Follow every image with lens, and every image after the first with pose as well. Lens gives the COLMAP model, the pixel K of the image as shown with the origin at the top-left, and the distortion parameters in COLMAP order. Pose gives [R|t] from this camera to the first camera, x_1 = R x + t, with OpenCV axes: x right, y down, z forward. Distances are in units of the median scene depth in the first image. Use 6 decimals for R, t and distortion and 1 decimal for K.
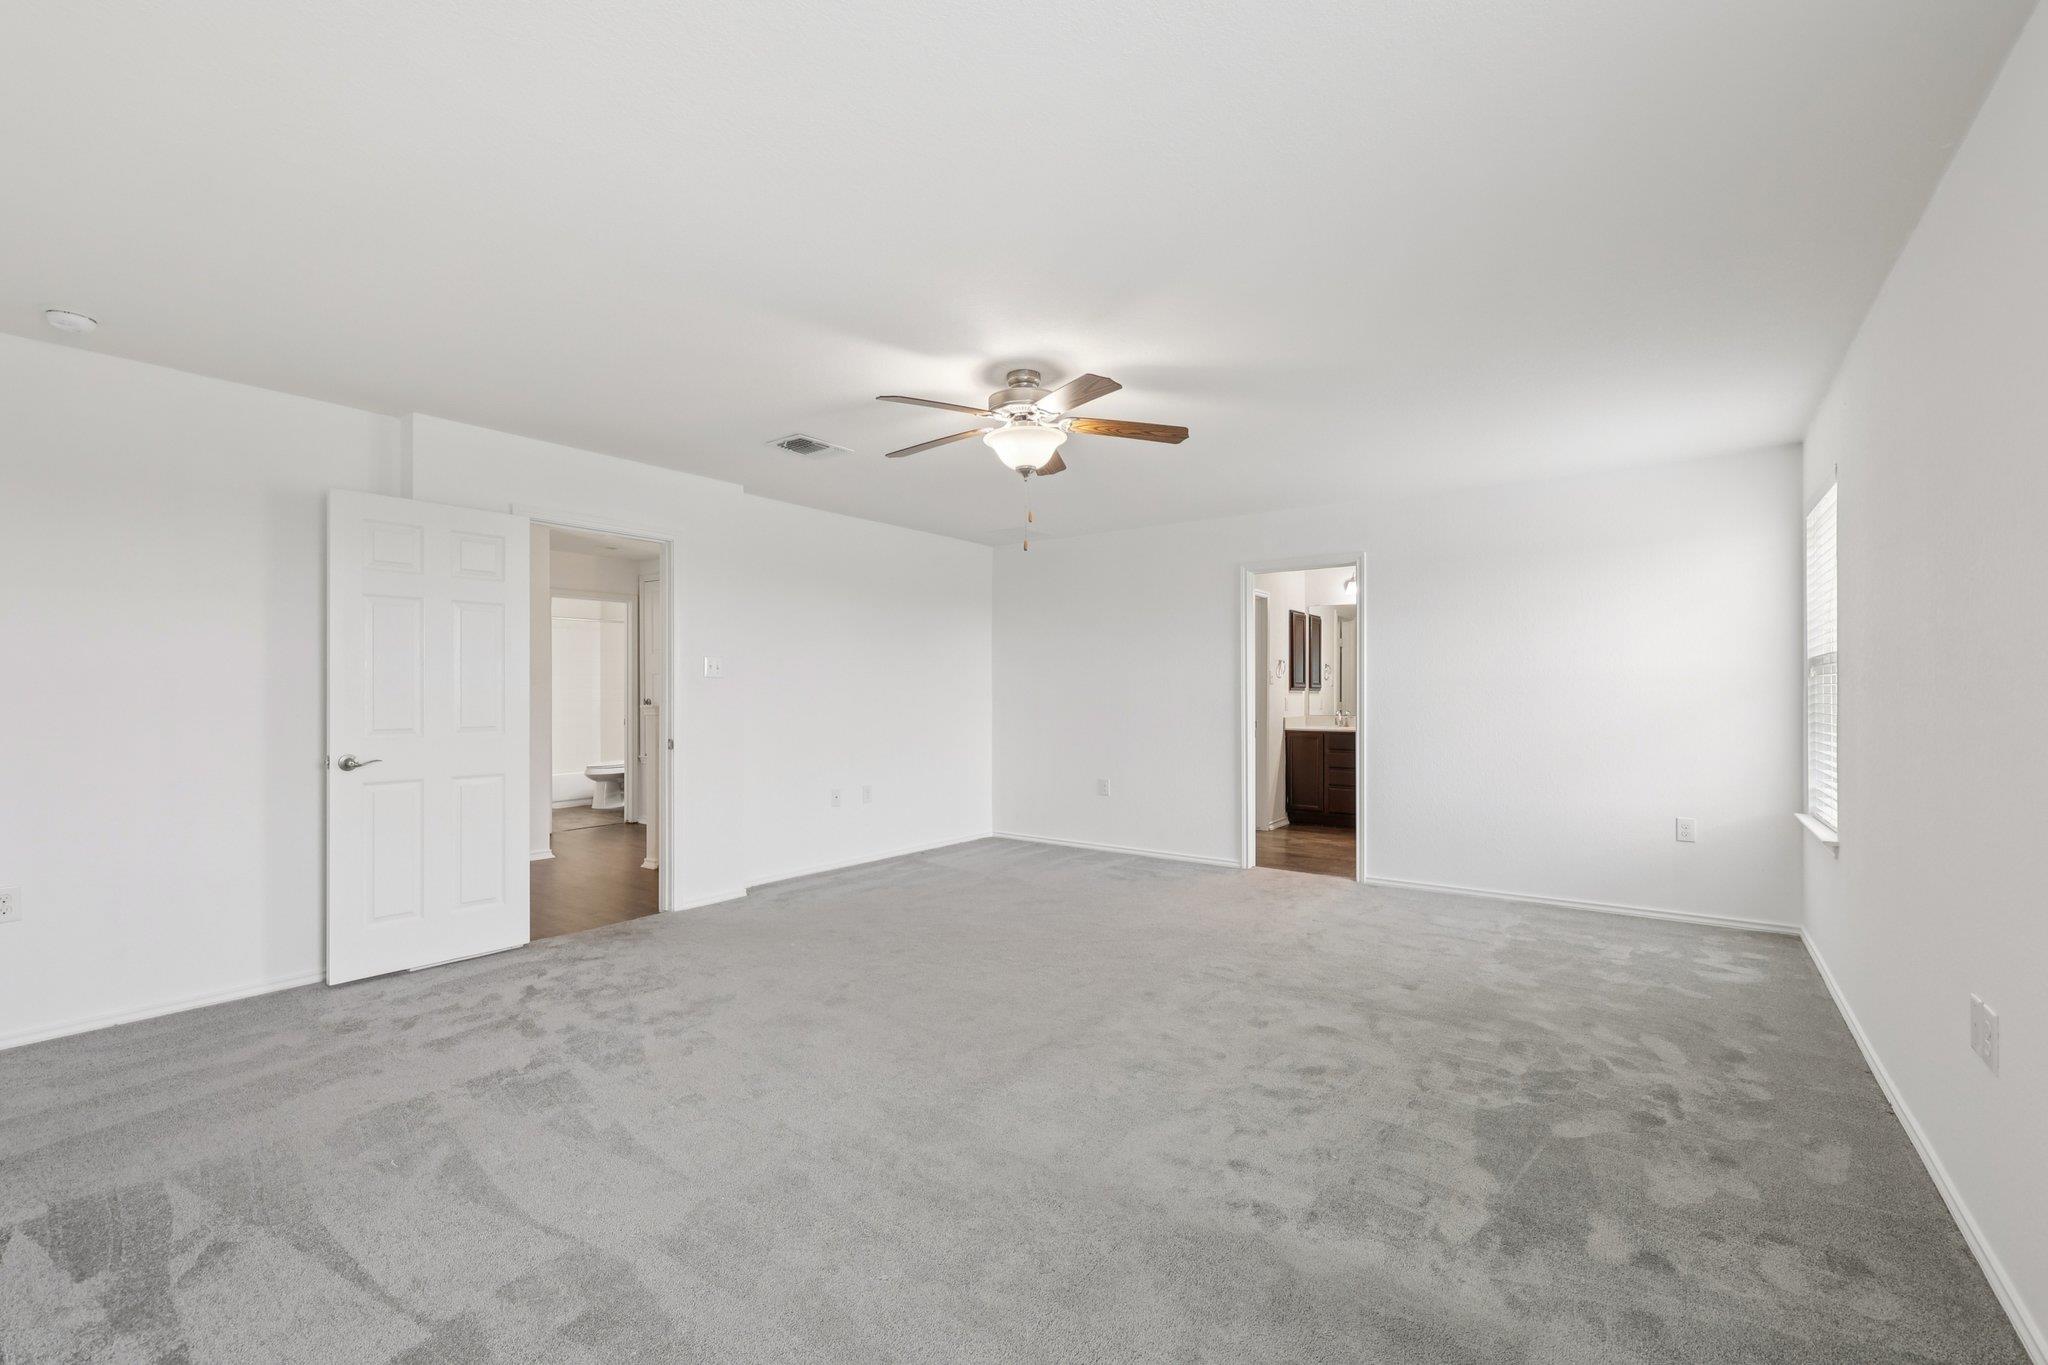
lens RADIAL K [[865.6, 0, 1027.8], [0, 865.6, 686.6], [0, 0, 1]] dist [-0.000479, -0.000741]
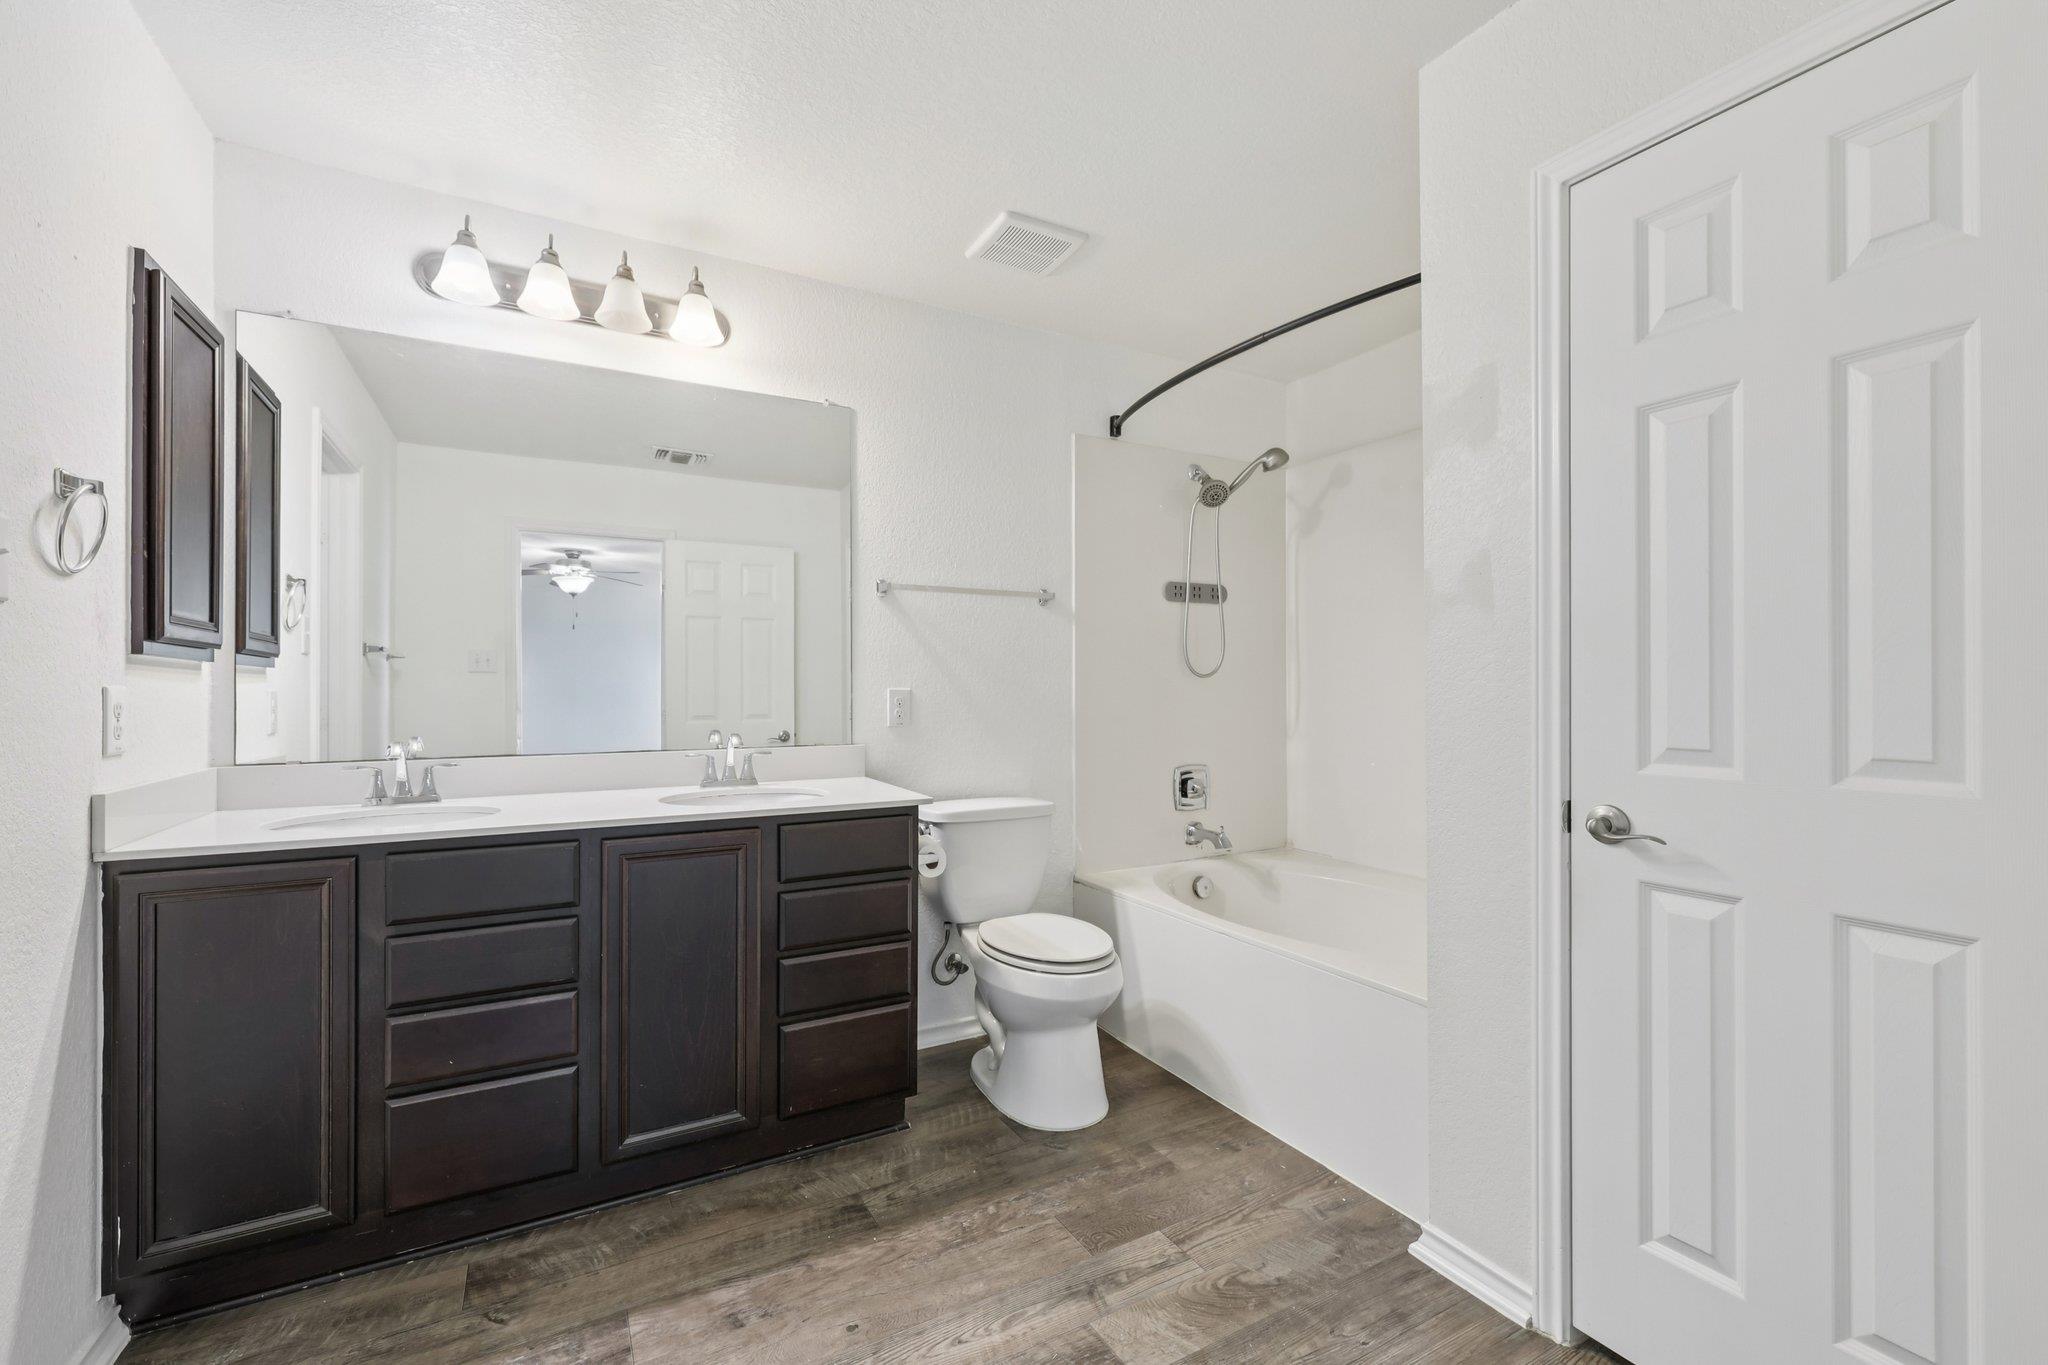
lens RADIAL K [[865.6, 0, 1027.8], [0, 865.6, 686.6], [0, 0, 1]] dist [-0.000479, -0.000741]
pose [[0.422861, 0.006172, 0.906174, 0.206103], [-0.000018, 0.999977, -0.006803, 0.013316], [-0.906195, 0.002860, 0.422851, 0.717681]]
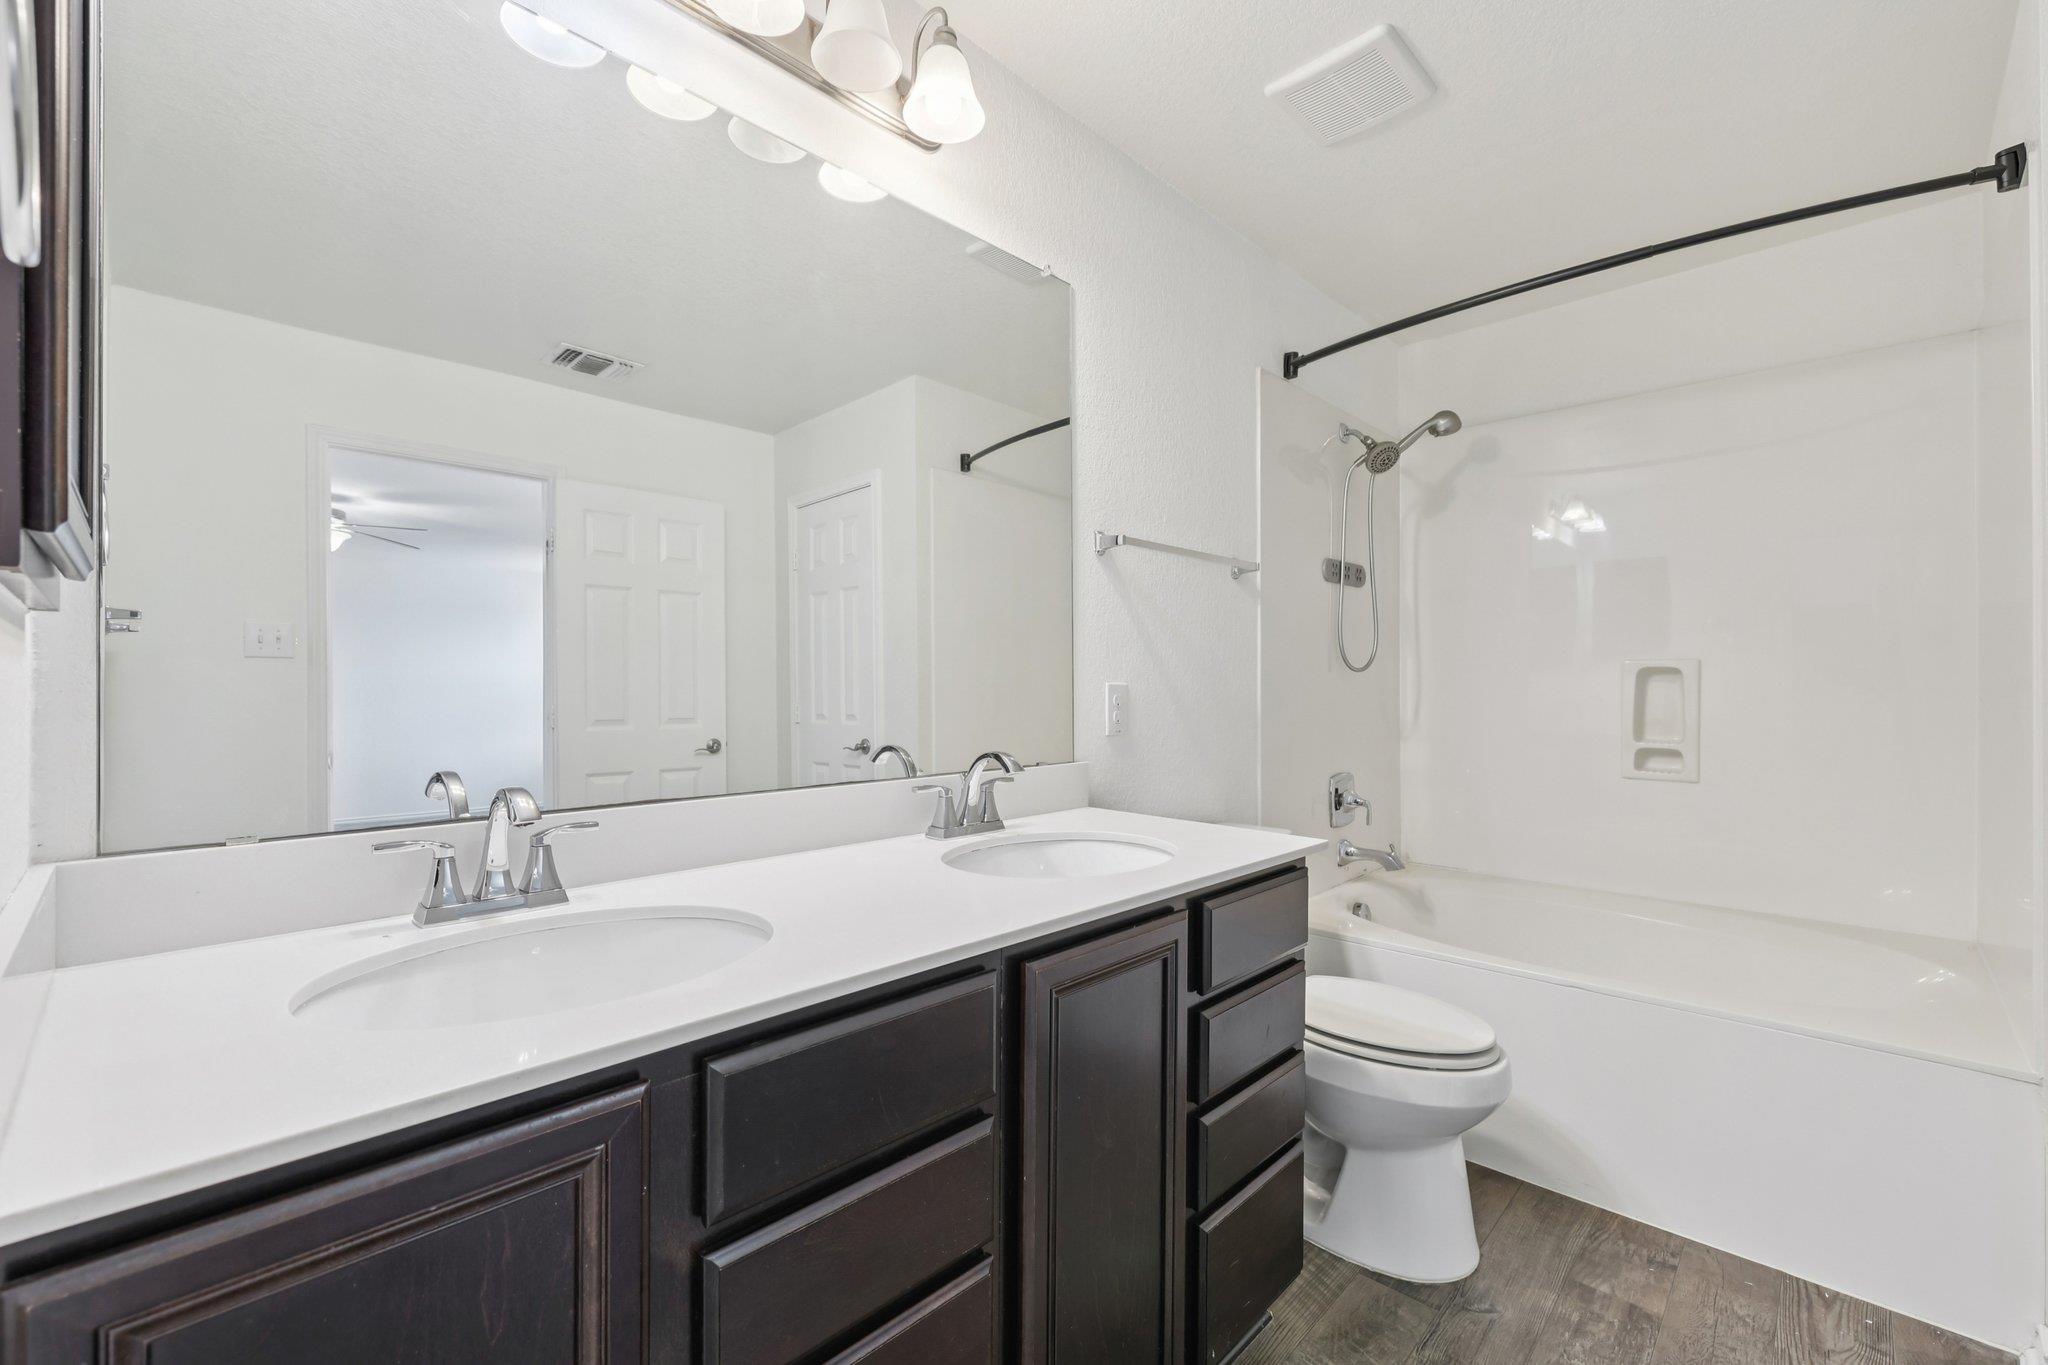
lens RADIAL K [[865.6, 0, 1027.8], [0, 865.6, 686.6], [0, 0, 1]] dist [-0.000479, -0.000741]
pose [[0.141677, 0.003993, 0.989905, 0.246945], [-0.001131, 0.999992, -0.003872, 0.013871], [-0.989912, -0.000571, 0.141680, 0.909179]]
